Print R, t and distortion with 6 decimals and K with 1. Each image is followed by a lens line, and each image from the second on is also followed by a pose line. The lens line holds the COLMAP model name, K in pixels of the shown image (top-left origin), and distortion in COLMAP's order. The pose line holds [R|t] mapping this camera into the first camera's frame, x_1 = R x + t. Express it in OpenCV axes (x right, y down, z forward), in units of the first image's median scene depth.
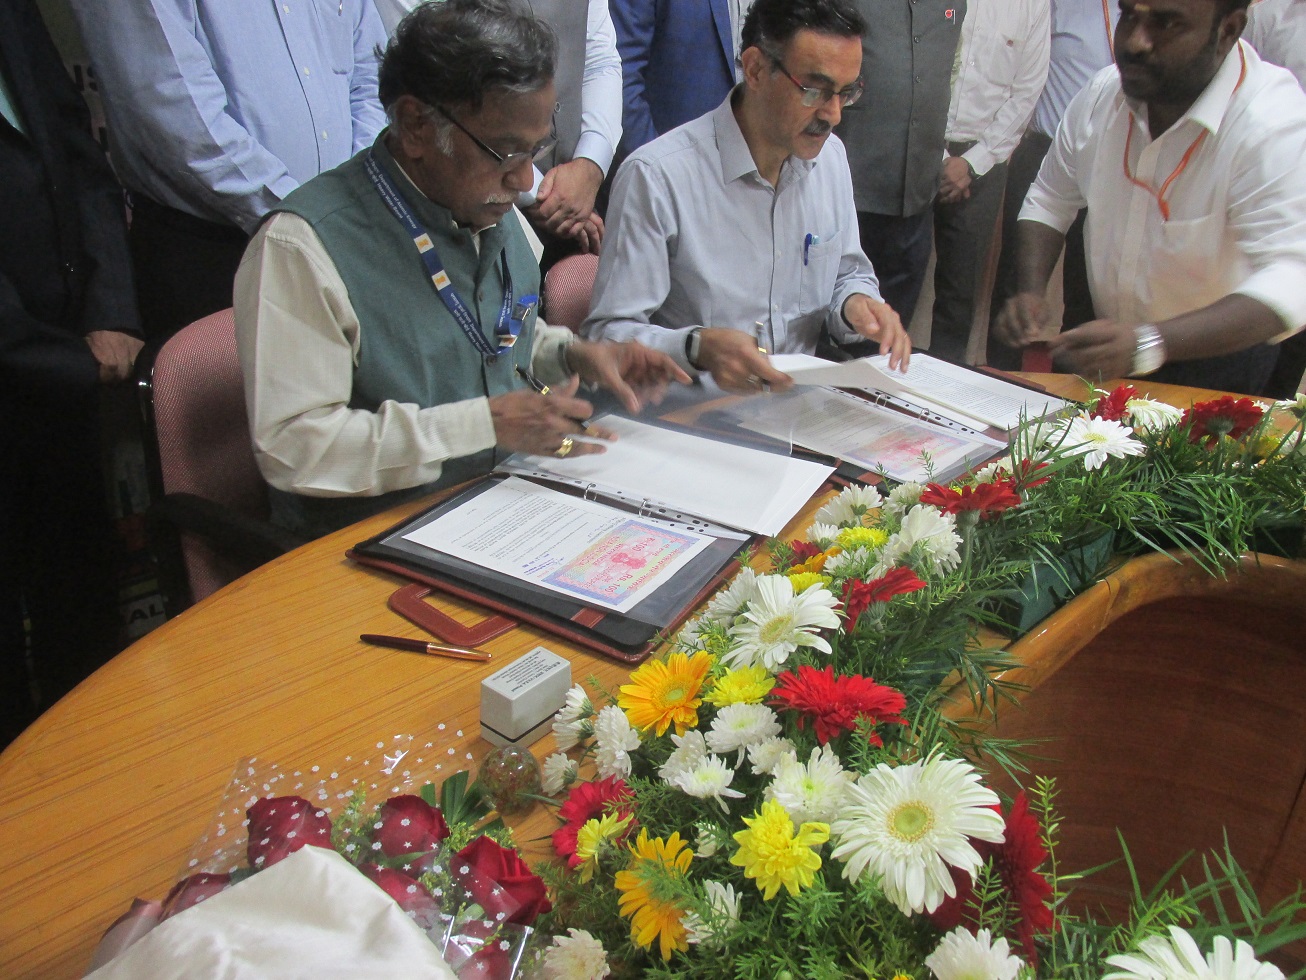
lens RADIAL K [[1084.9, 0, 649.0], [0, 1084.9, 484.6], [0, 0, 1]] dist [-0.028945, 0.005494]
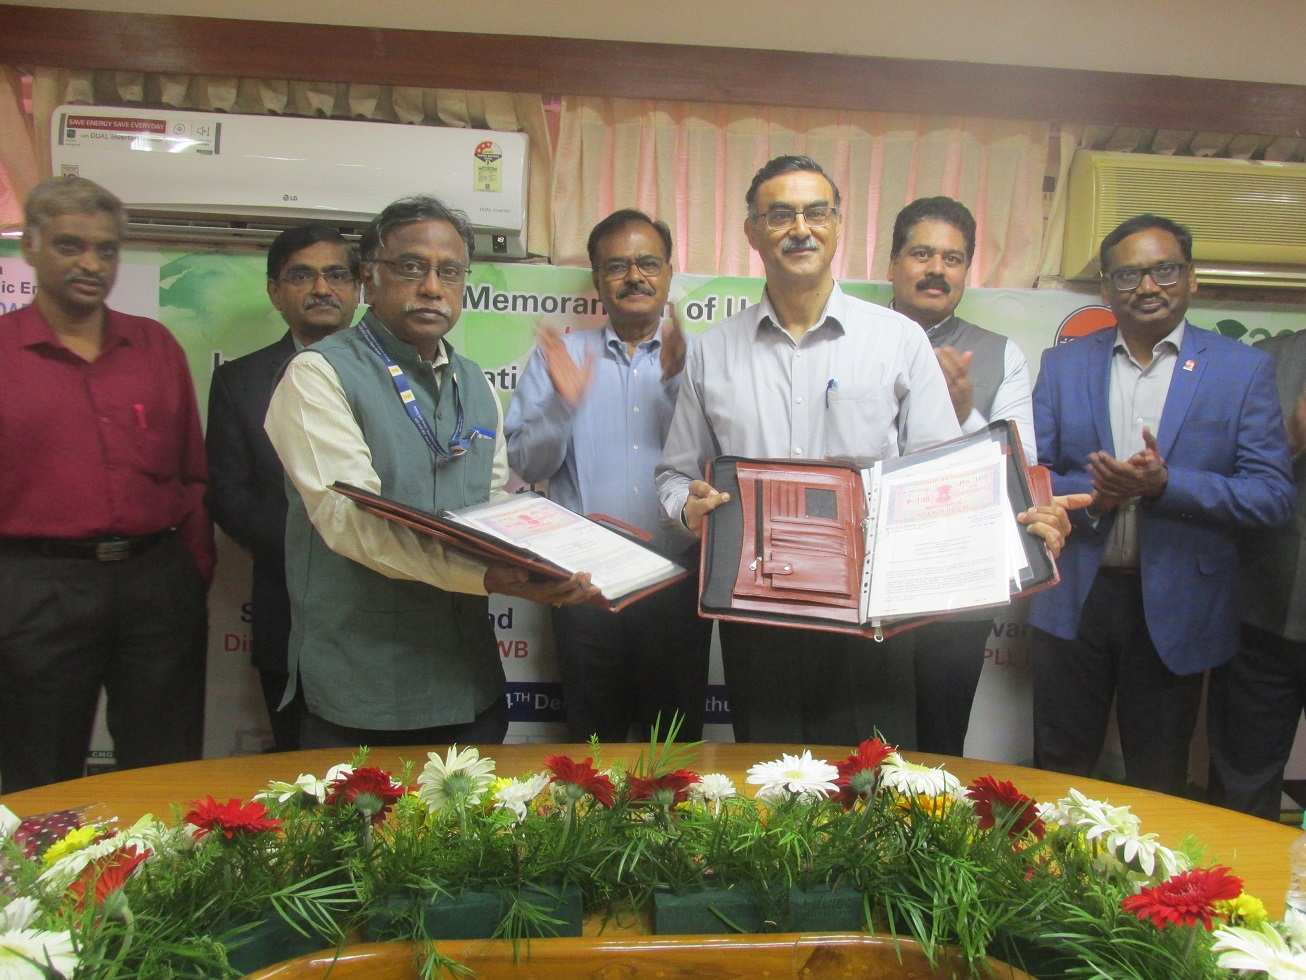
lens RADIAL K [[1084.9, 0, 653.8], [0, 1084.9, 493.0], [0, 0, 1]] dist [-0.028945, 0.005494]
pose [[0.766187, 0.036705, -0.641568, 1.112184], [-0.268921, 0.925058, -0.268233, 0.023549], [0.583643, 0.378047, 0.718639, 0.095676]]
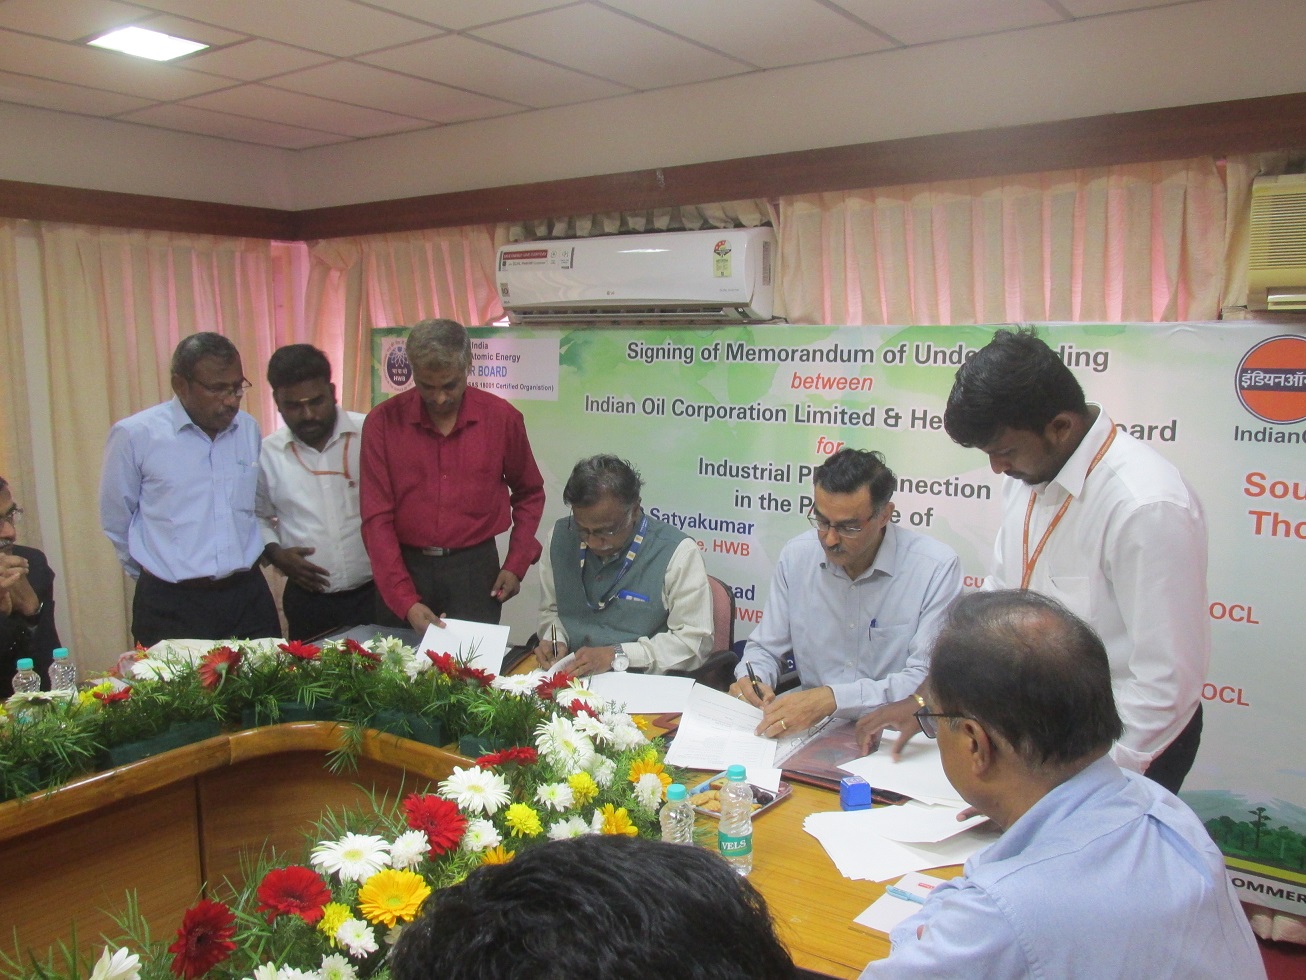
lens RADIAL K [[1084.9, 0, 642.2], [0, 1084.9, 499.2], [0, 0, 1]] dist [-0.028945, 0.005494]
pose [[0.161766, 0.085599, -0.983110, 2.548664], [-0.410254, 0.911894, 0.011893, -0.485007], [0.897510, 0.401400, 0.182631, 0.829163]]
